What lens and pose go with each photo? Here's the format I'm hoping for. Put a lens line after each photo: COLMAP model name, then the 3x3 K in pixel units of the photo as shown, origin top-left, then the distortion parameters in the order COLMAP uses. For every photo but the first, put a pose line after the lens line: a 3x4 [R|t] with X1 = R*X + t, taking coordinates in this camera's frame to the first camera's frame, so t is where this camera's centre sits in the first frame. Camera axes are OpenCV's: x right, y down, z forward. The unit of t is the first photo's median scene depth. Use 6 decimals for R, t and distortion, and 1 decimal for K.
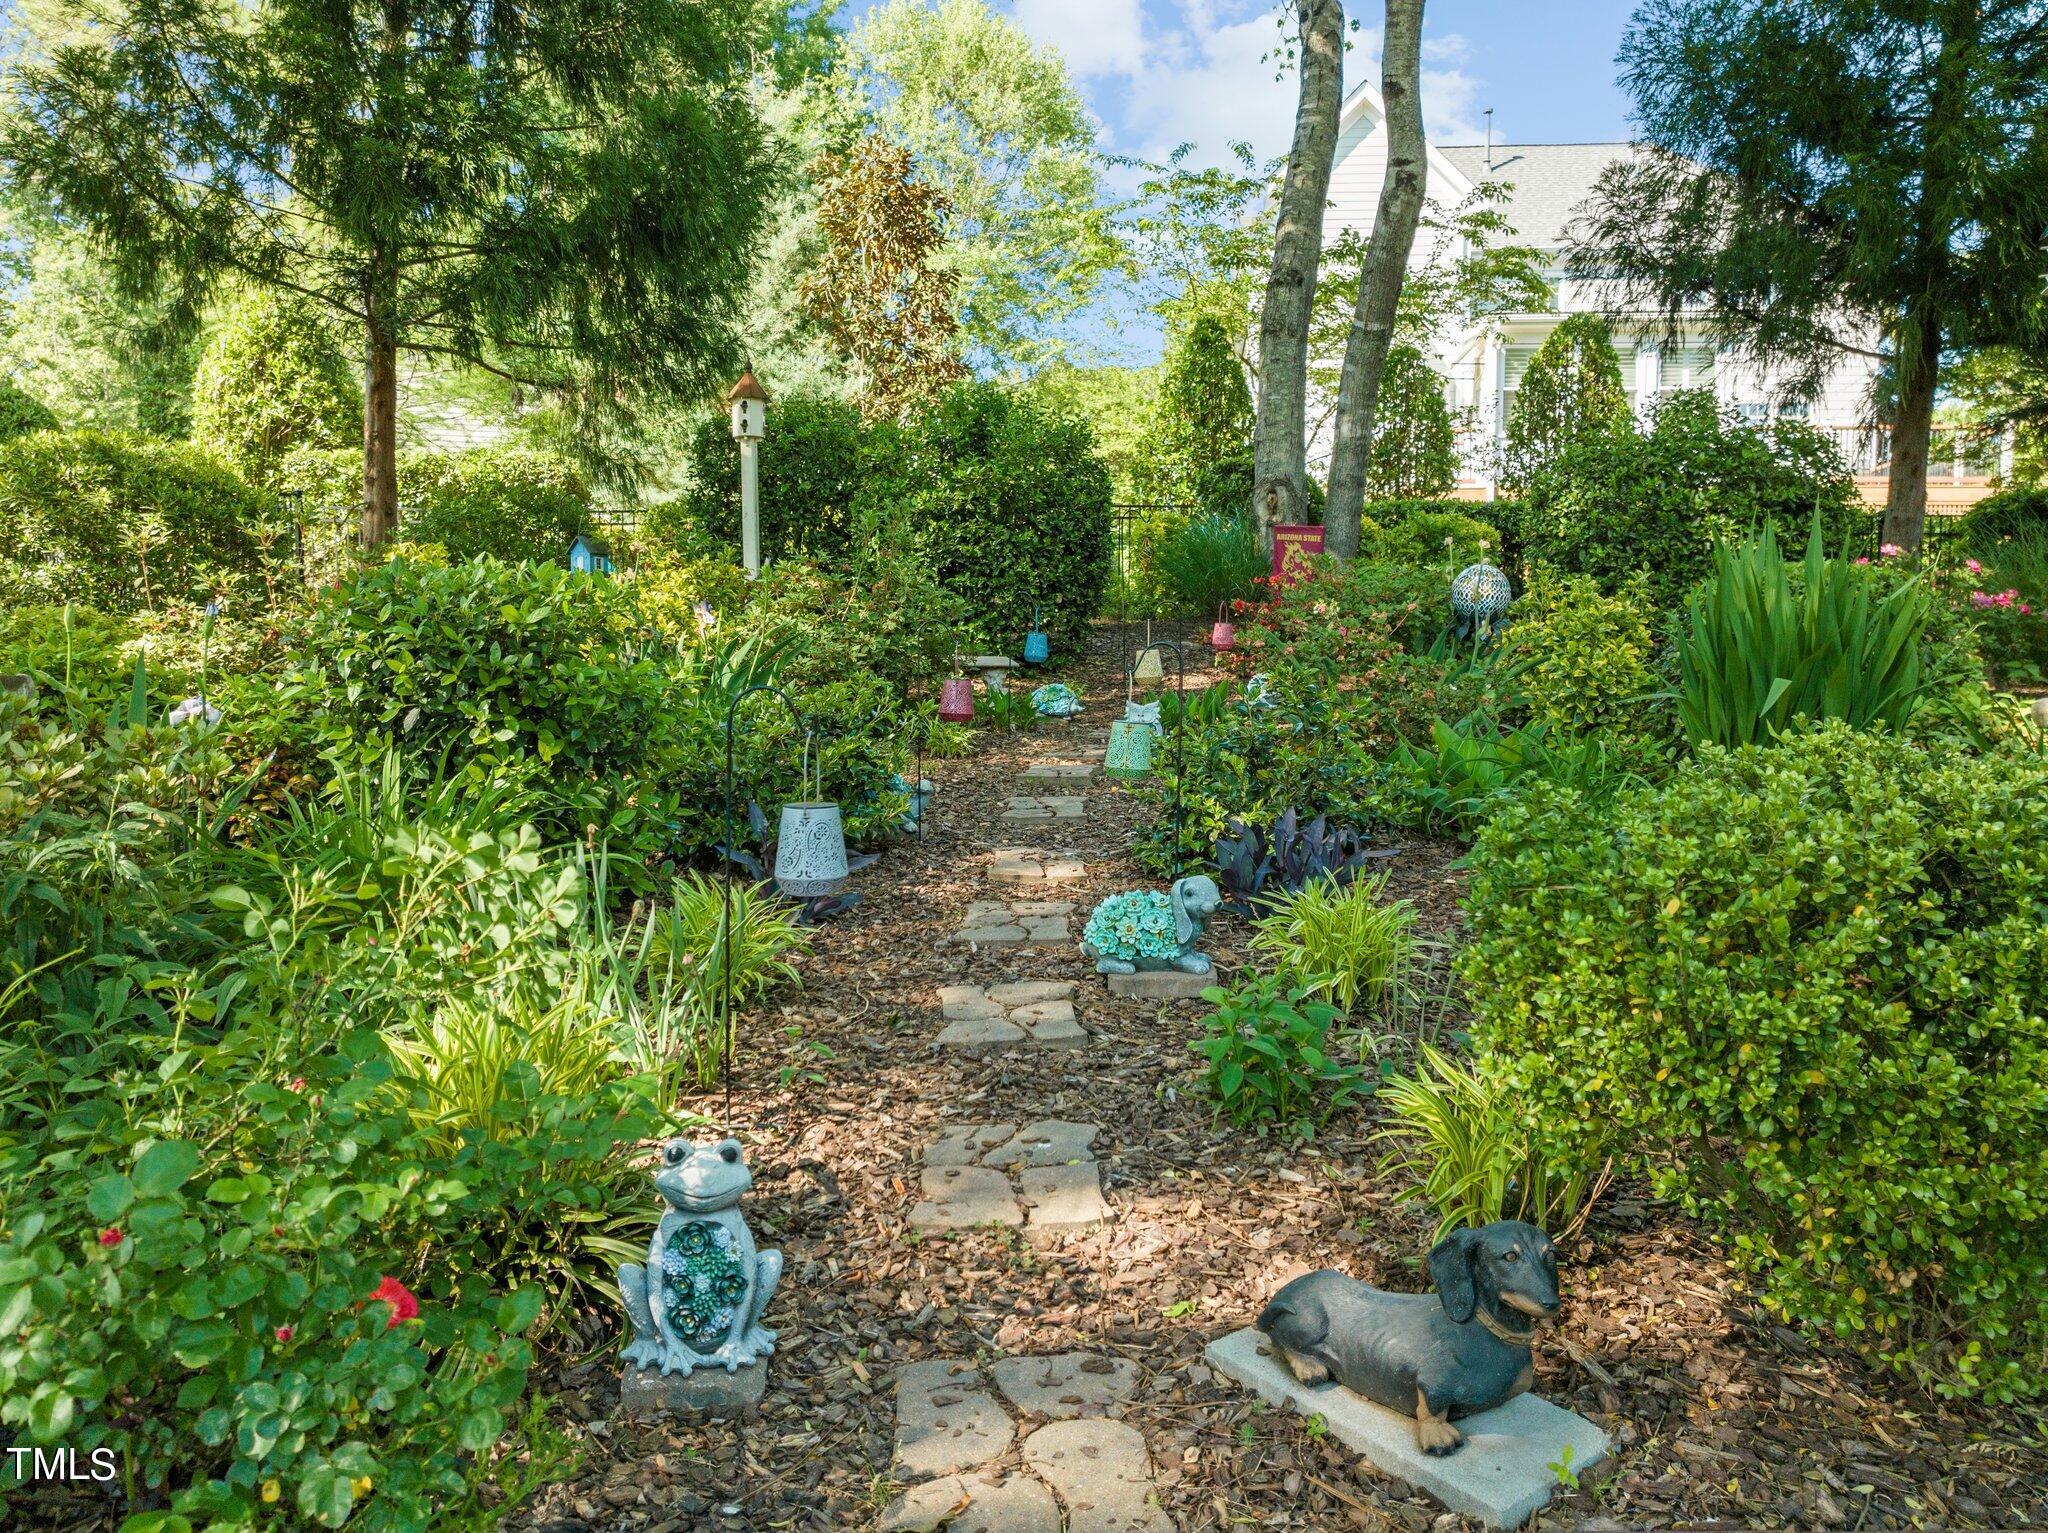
lens RADIAL K [[1435.1, 0, 1021.1], [0, 1435.1, 769.5], [0, 0, 1]] dist [-0.037551, -0.000087]
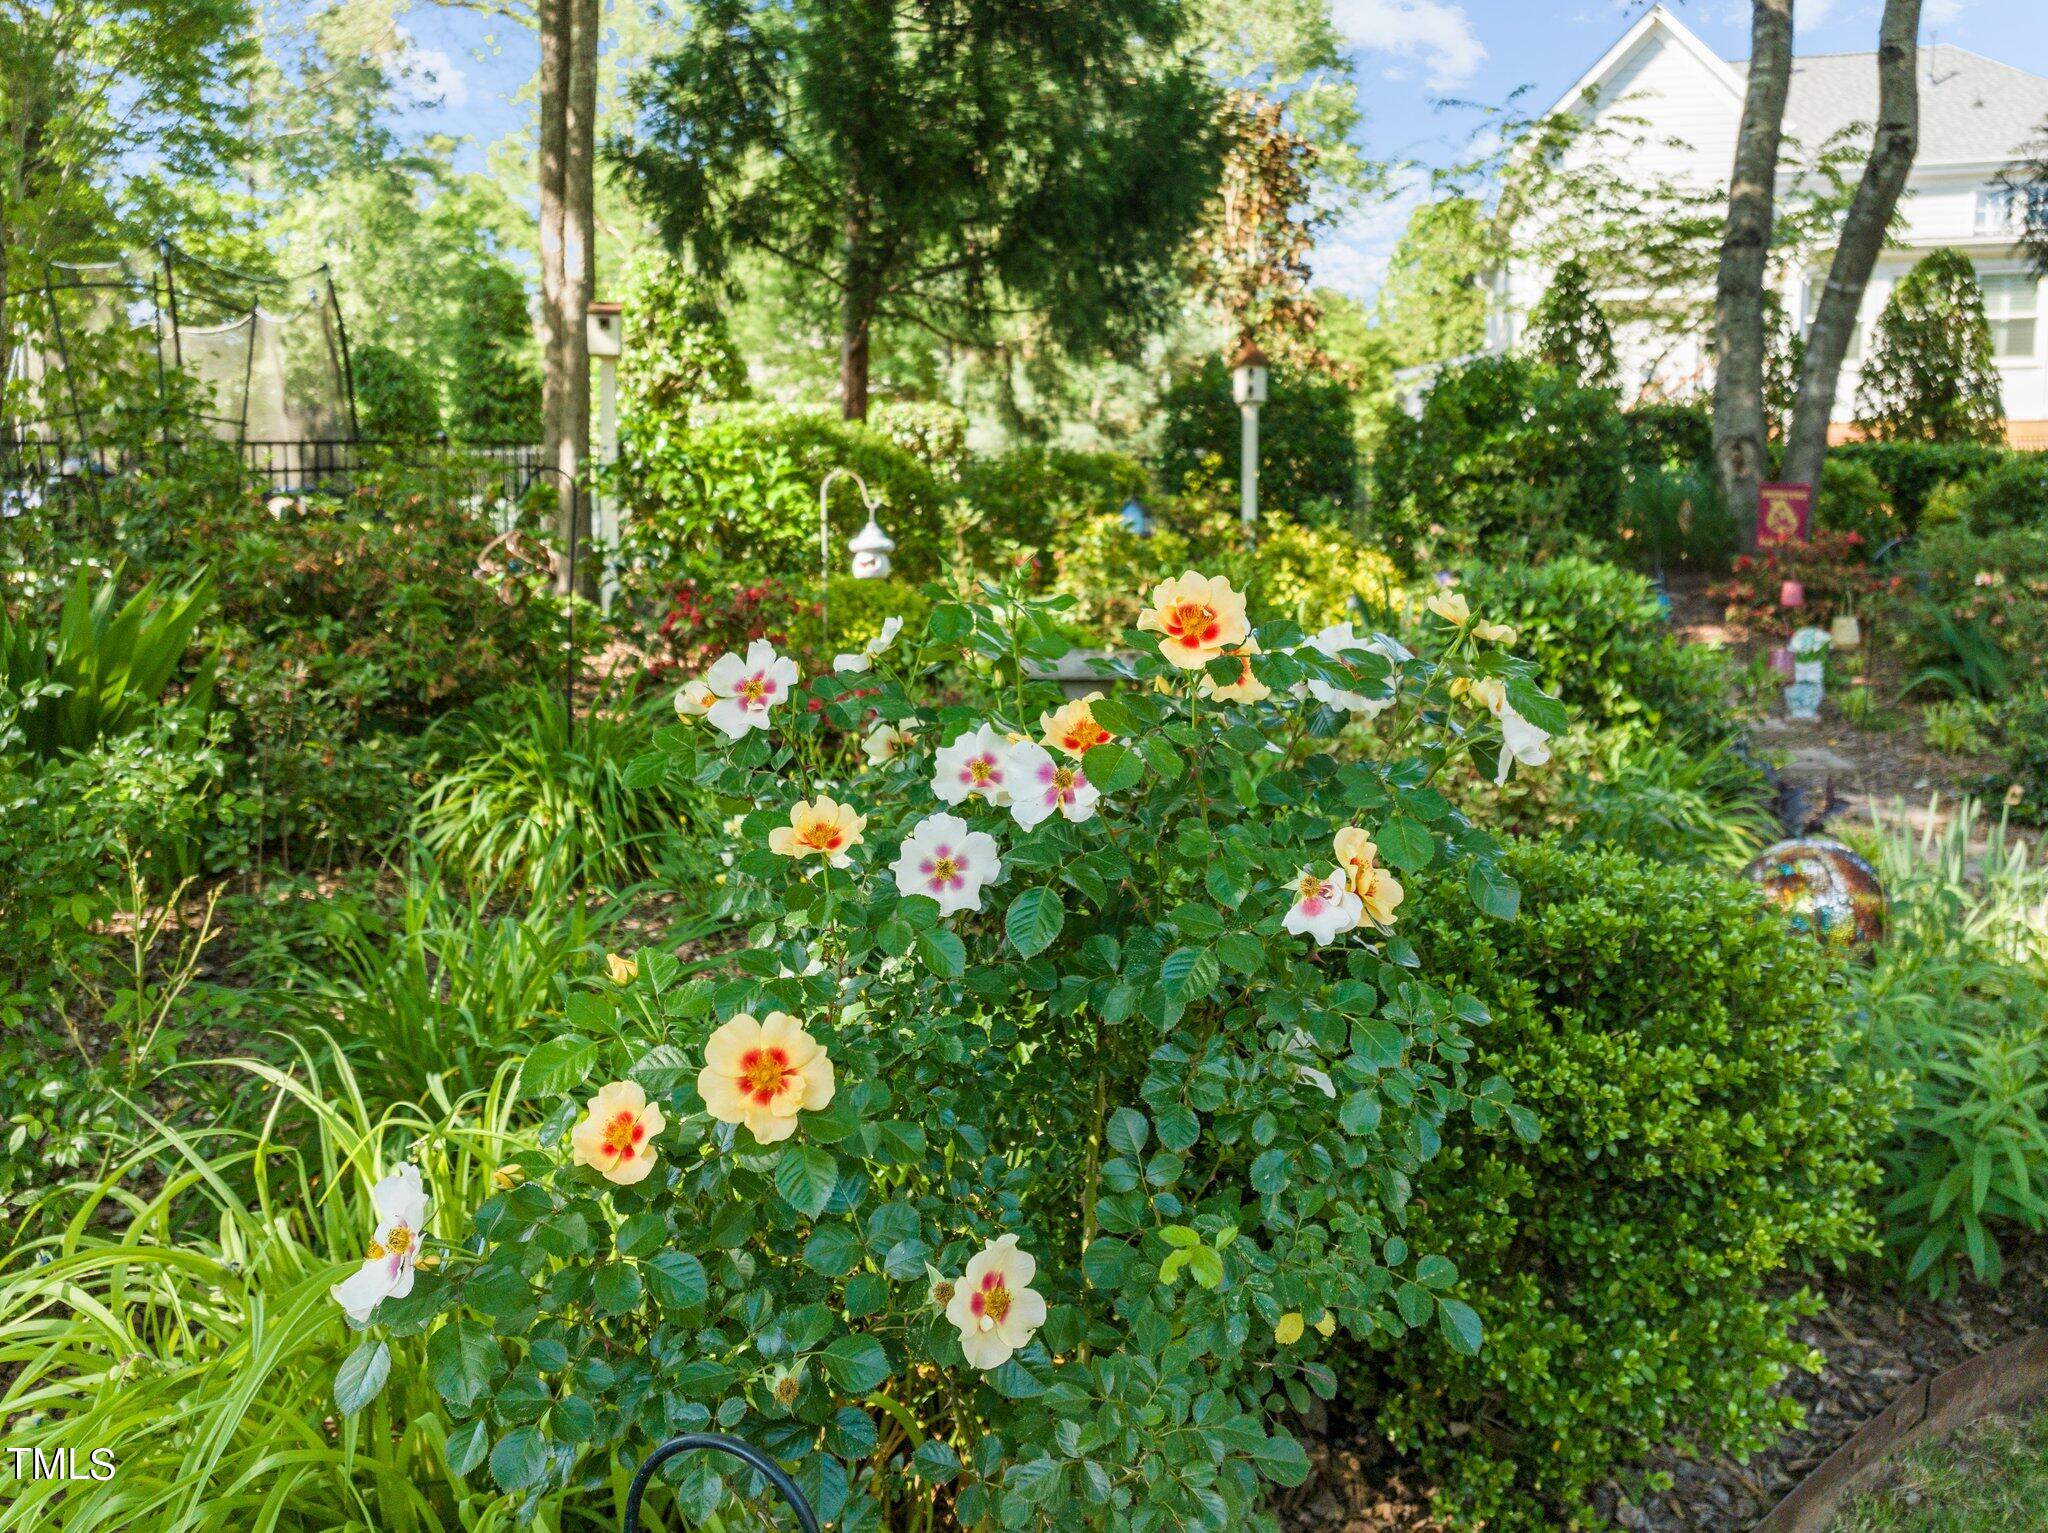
lens RADIAL K [[1434.3, 0, 1029.3], [0, 1434.3, 758.1], [0, 0, 1]] dist [-0.026300, -0.000712]
pose [[0.995643, 0.009529, -0.092754, -0.221510], [-0.005526, 0.999046, 0.043321, -0.009245], [0.093078, -0.042619, 0.994746, -0.082594]]
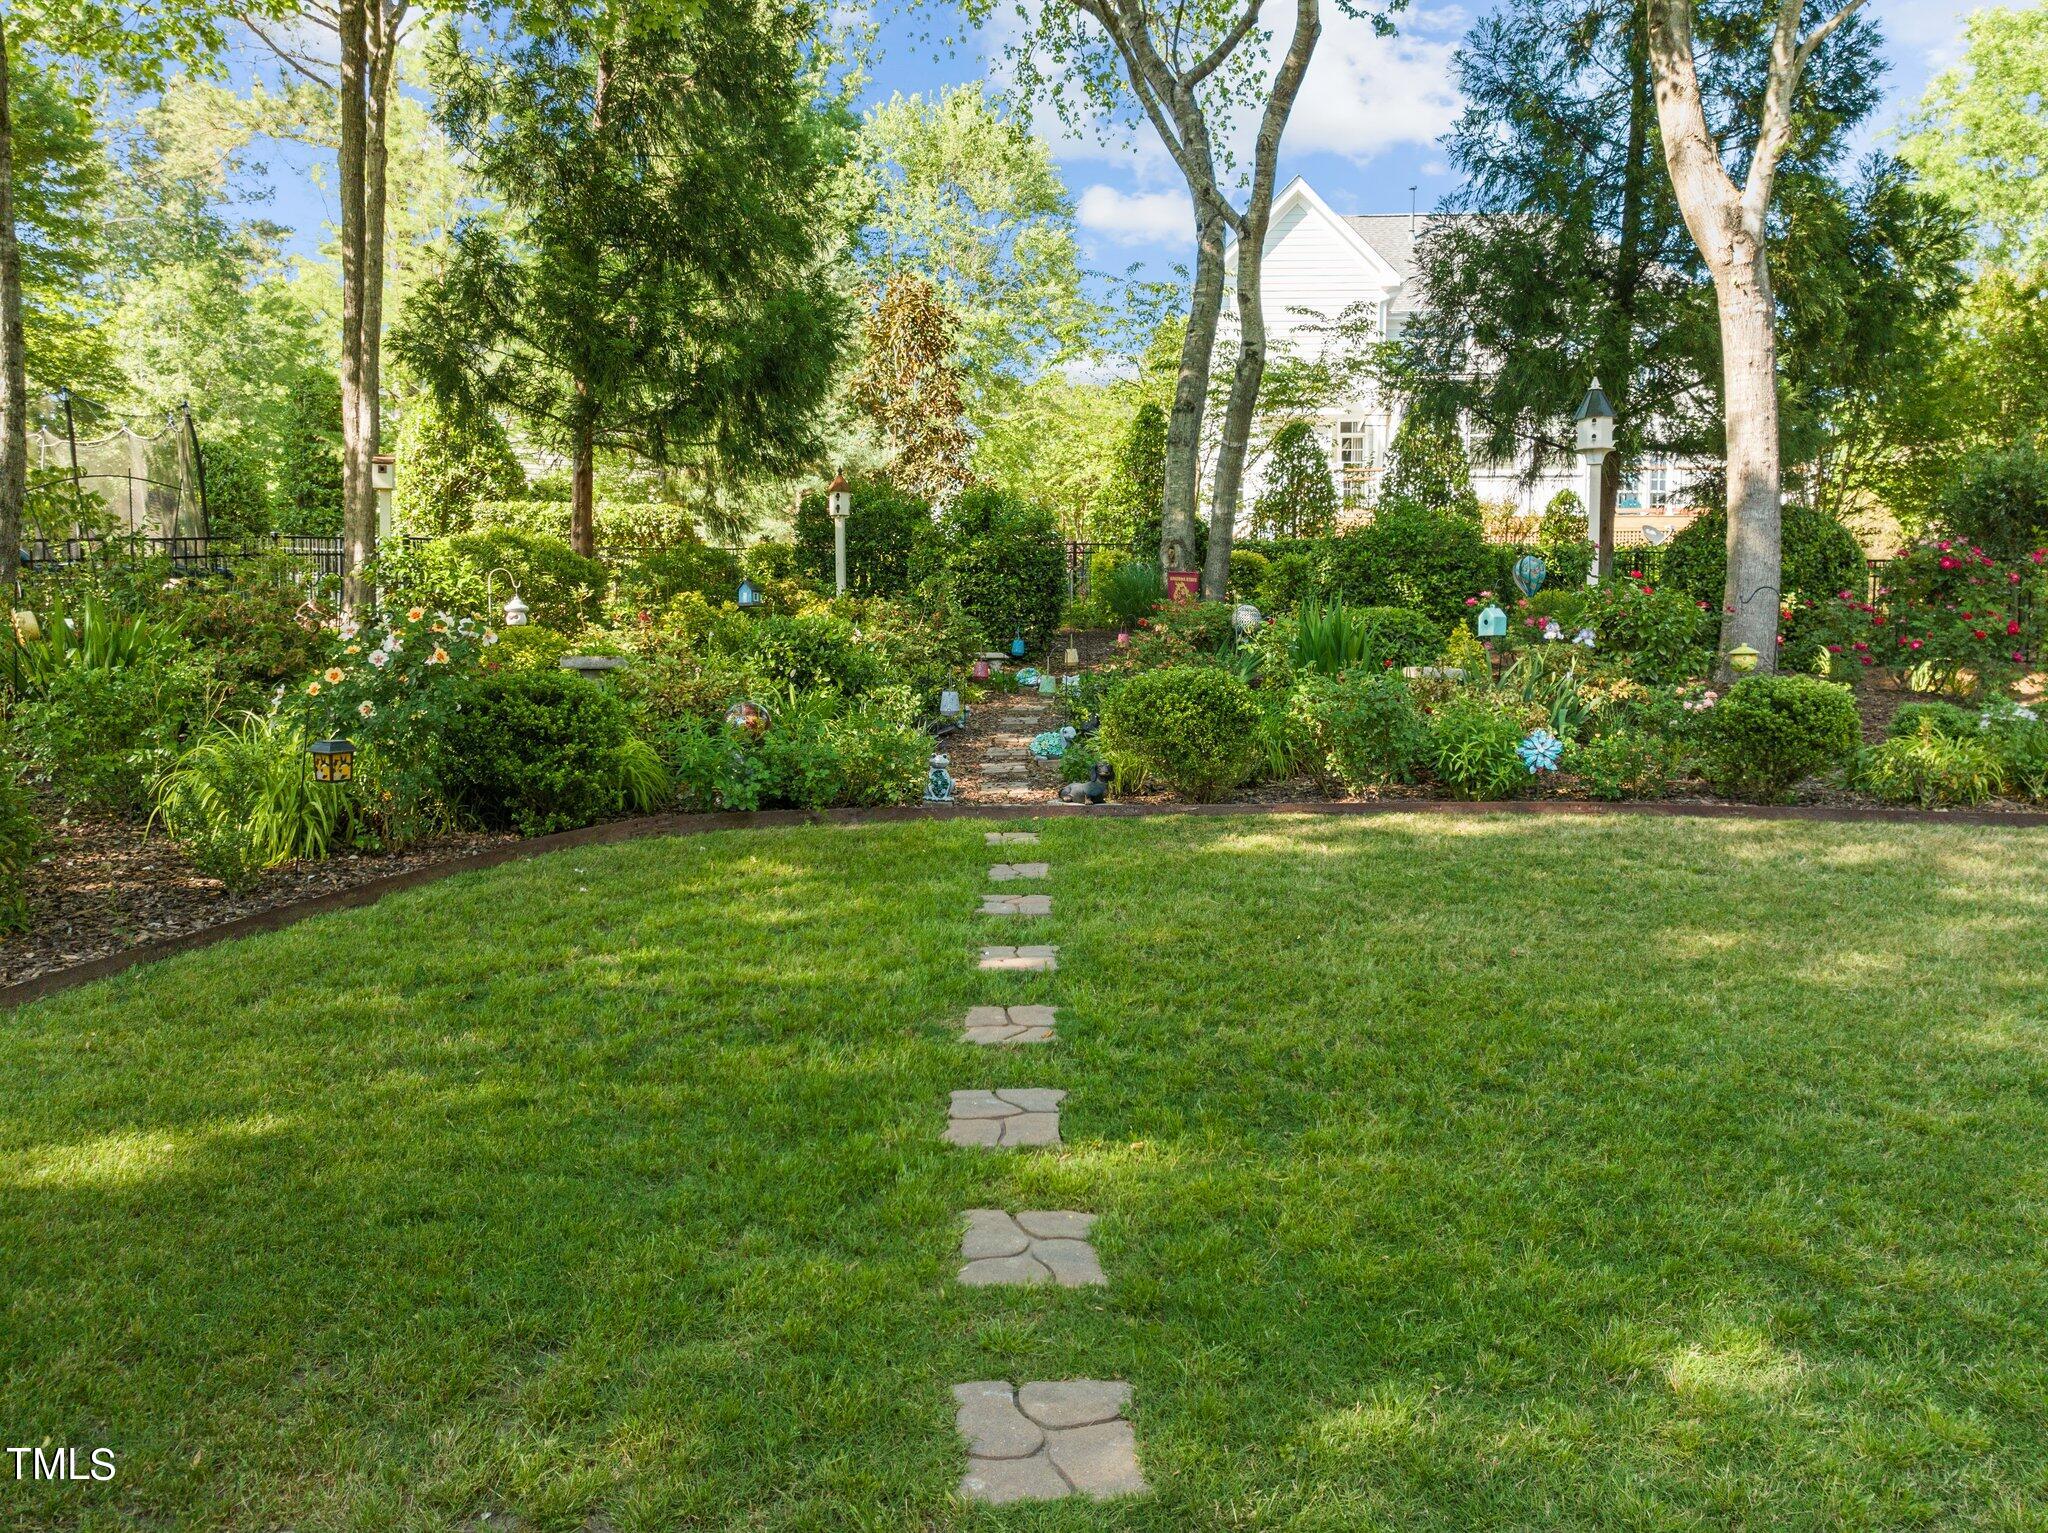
lens RADIAL K [[1443.0, 0, 1024.6], [0, 1443.0, 770.8], [0, 0, 1]] dist [-0.033661, -0.001091]
pose [[0.999975, -0.000312, 0.007113, 0.003359], [0.000303, 0.999999, 0.001346, 0.043745], [-0.007113, -0.001344, 0.999974, -0.528615]]
